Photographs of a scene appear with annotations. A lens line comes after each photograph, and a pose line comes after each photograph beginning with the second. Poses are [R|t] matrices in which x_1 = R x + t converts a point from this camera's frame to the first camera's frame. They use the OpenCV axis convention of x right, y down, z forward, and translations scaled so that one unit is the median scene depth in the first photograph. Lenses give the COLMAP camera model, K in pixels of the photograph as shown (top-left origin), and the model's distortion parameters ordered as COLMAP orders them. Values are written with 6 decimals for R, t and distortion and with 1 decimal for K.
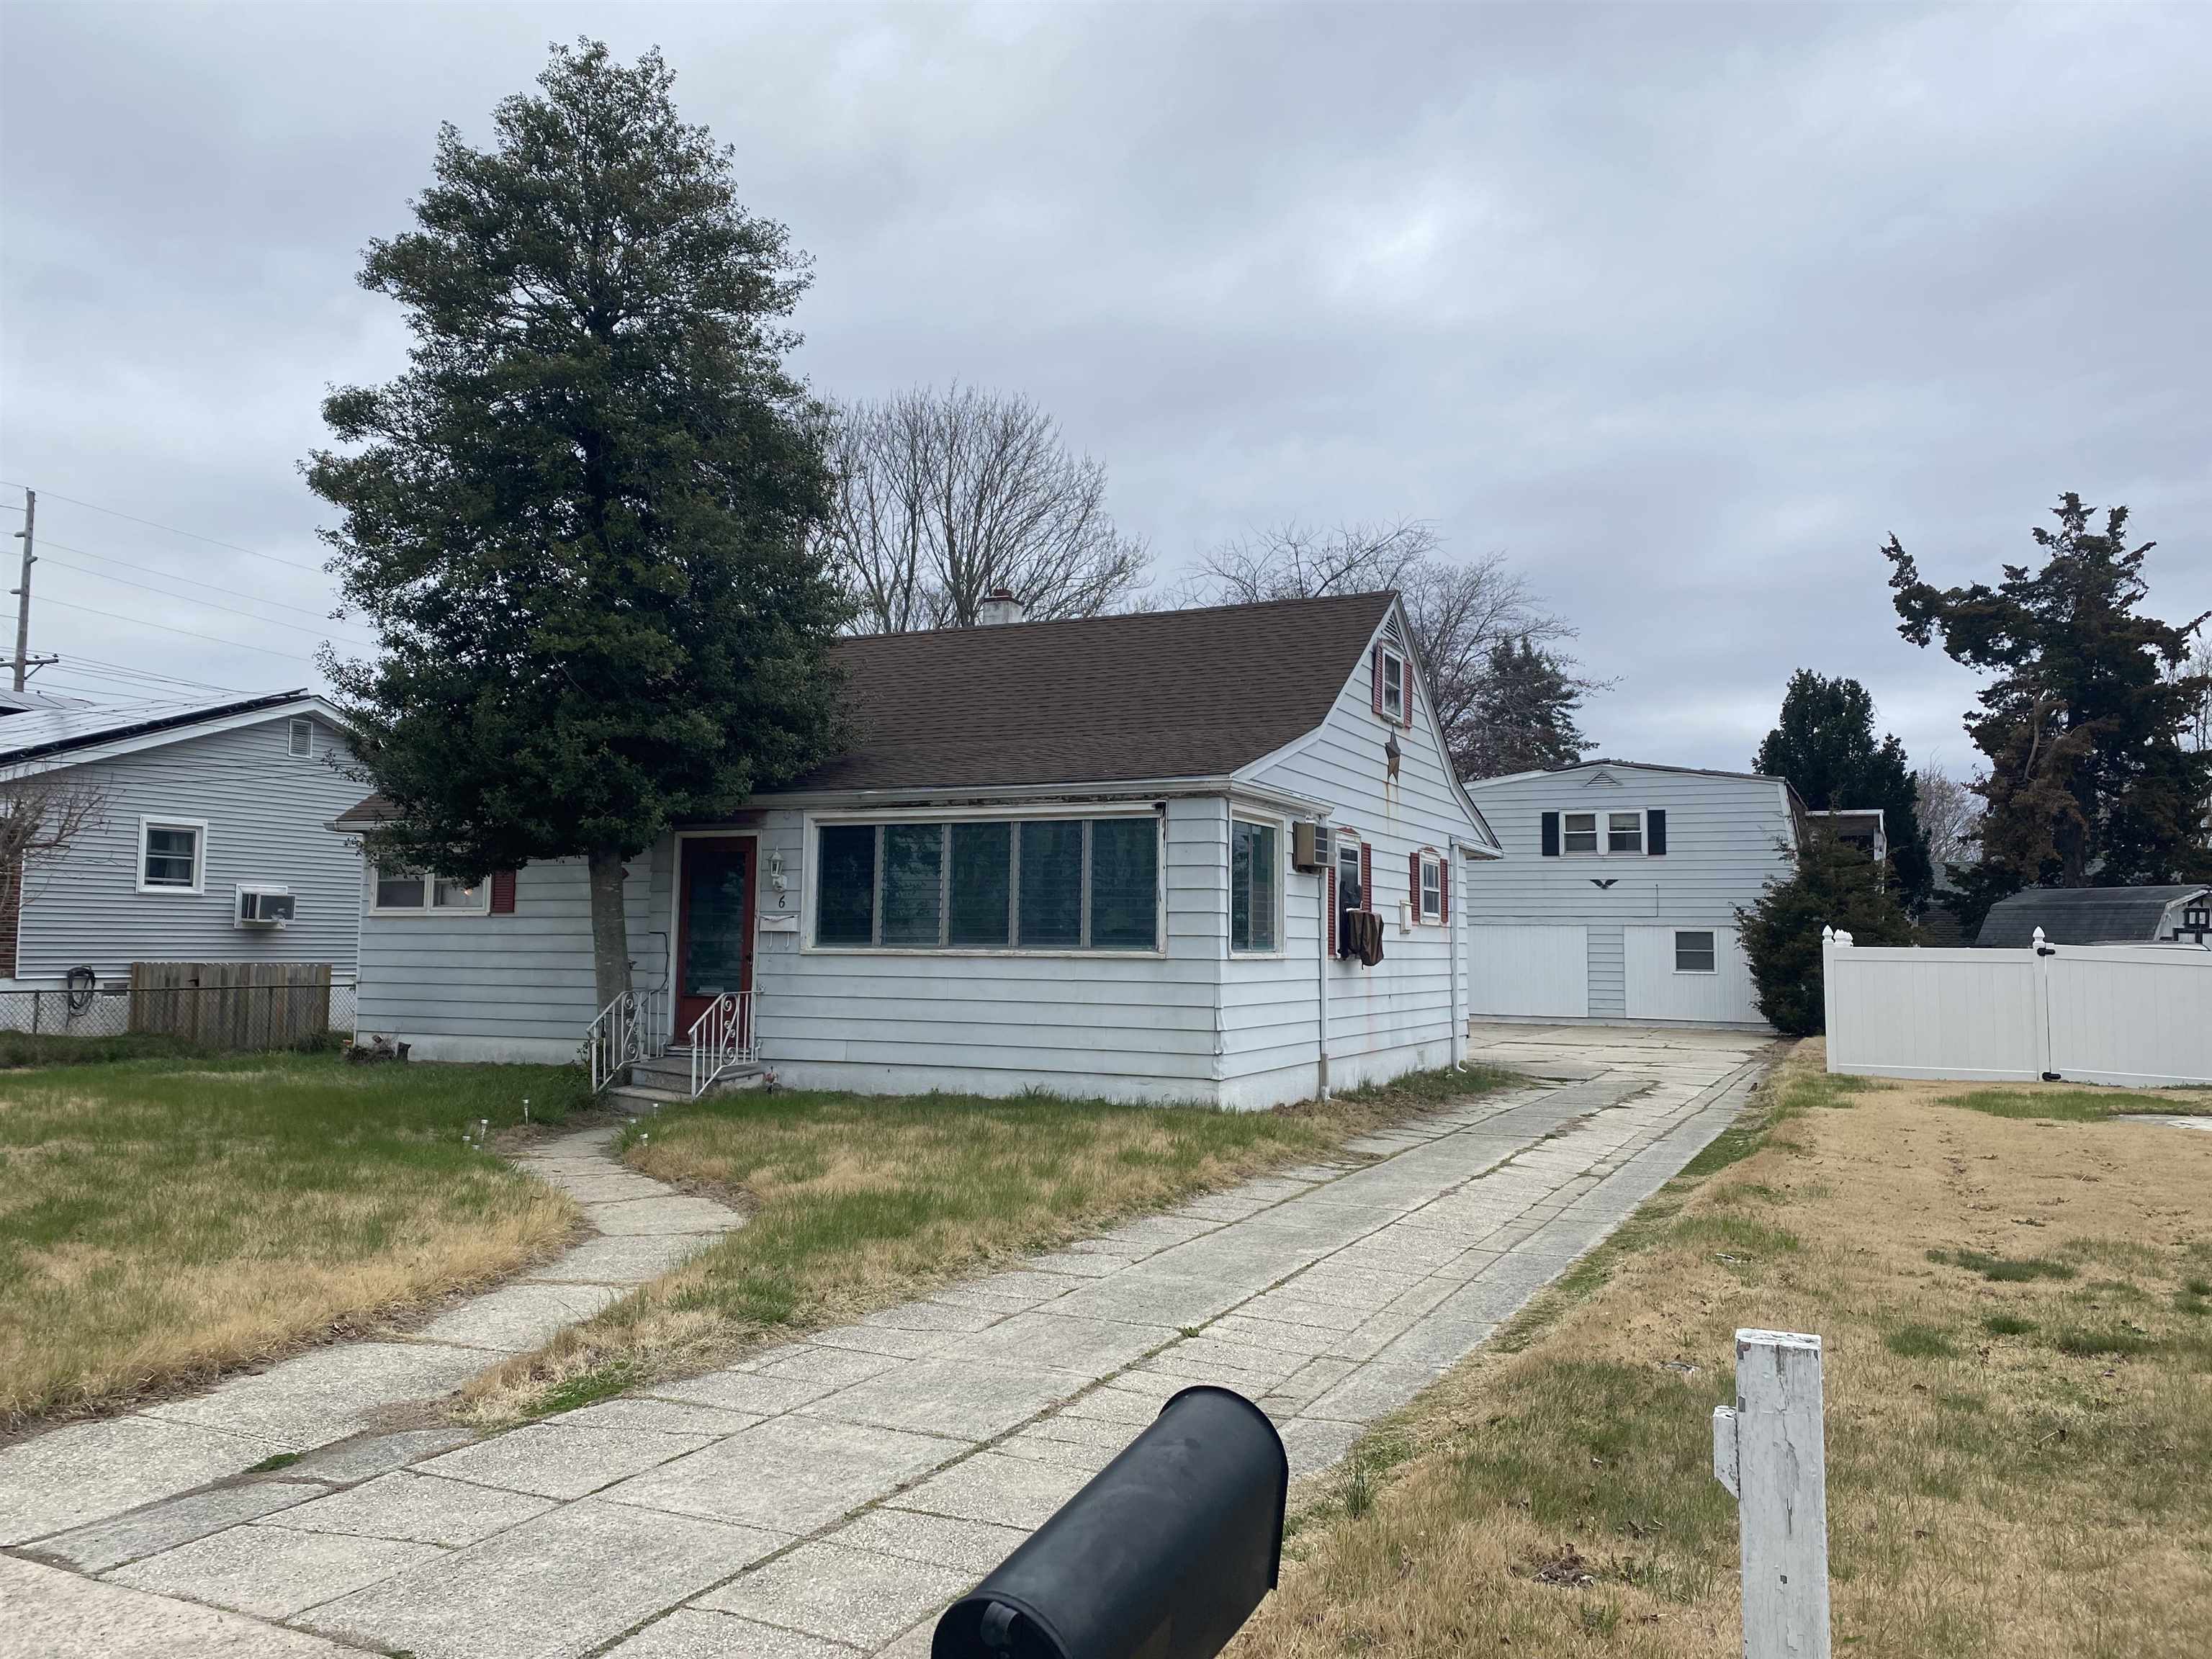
lens RADIAL K [[1668.9, 0, 1103.3], [0, 1668.9, 817.0], [0, 0, 1]] dist [0.051342, -0.041131]
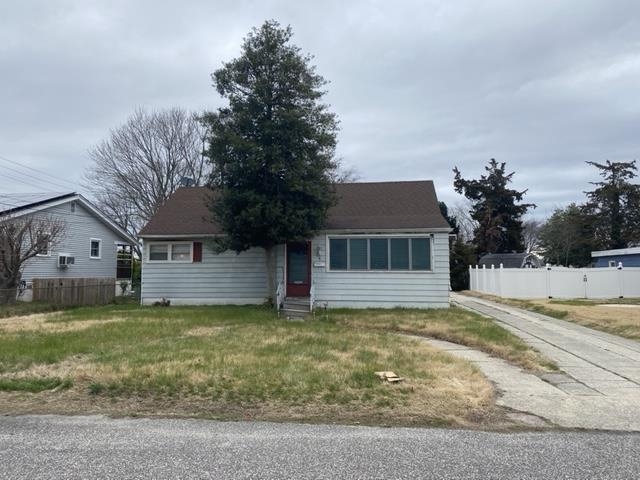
lens RADIAL K [[482.9, 0, 317.6], [0, 482.9, 234.1], [0, 0, 1]] dist [0.051342, -0.041131]
pose [[0.954836, 0.011877, 0.296896, -0.309933], [-0.012756, 0.999918, 0.001021, -0.003409], [-0.296859, -0.004762, 0.954909, -0.020085]]
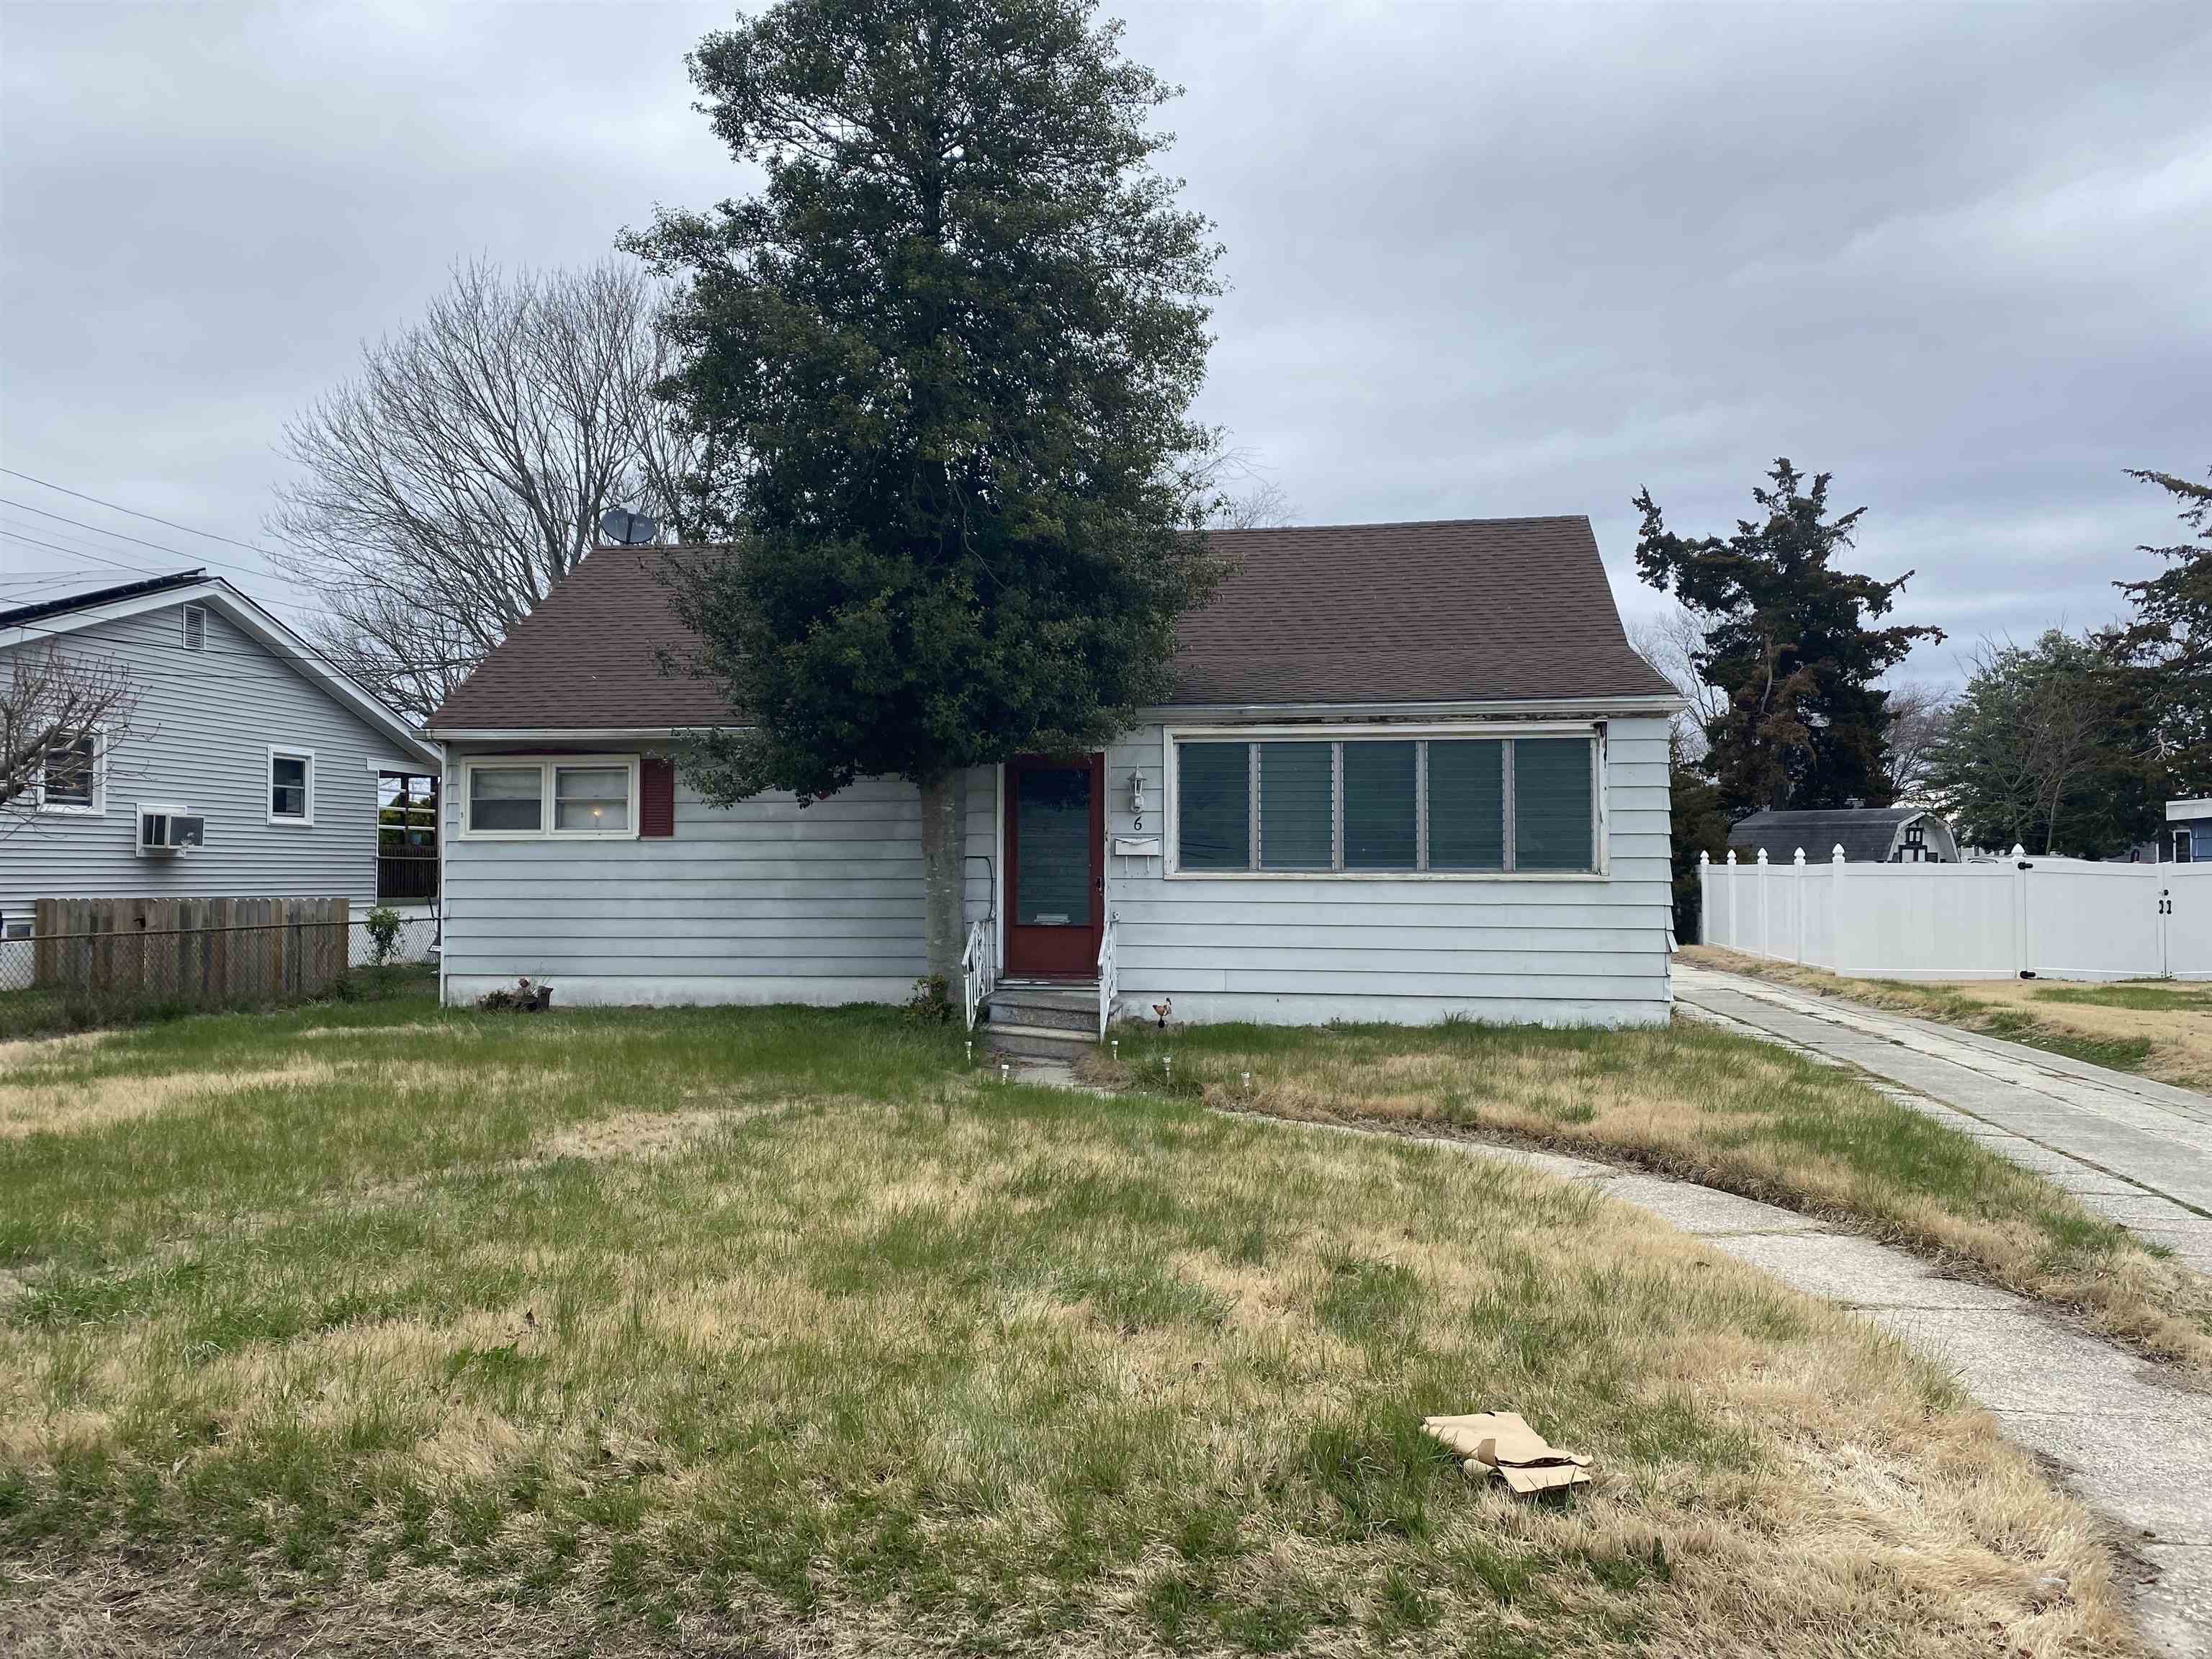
lens RADIAL K [[1668.9, 0, 1105.8], [0, 1668.9, 818.3], [0, 0, 1]] dist [0.051342, -0.041131]
pose [[0.960011, -0.000367, 0.279963, -0.279708], [-0.012713, 0.998911, 0.044902, 0.003807], [-0.279675, -0.046666, 0.958960, 0.070237]]
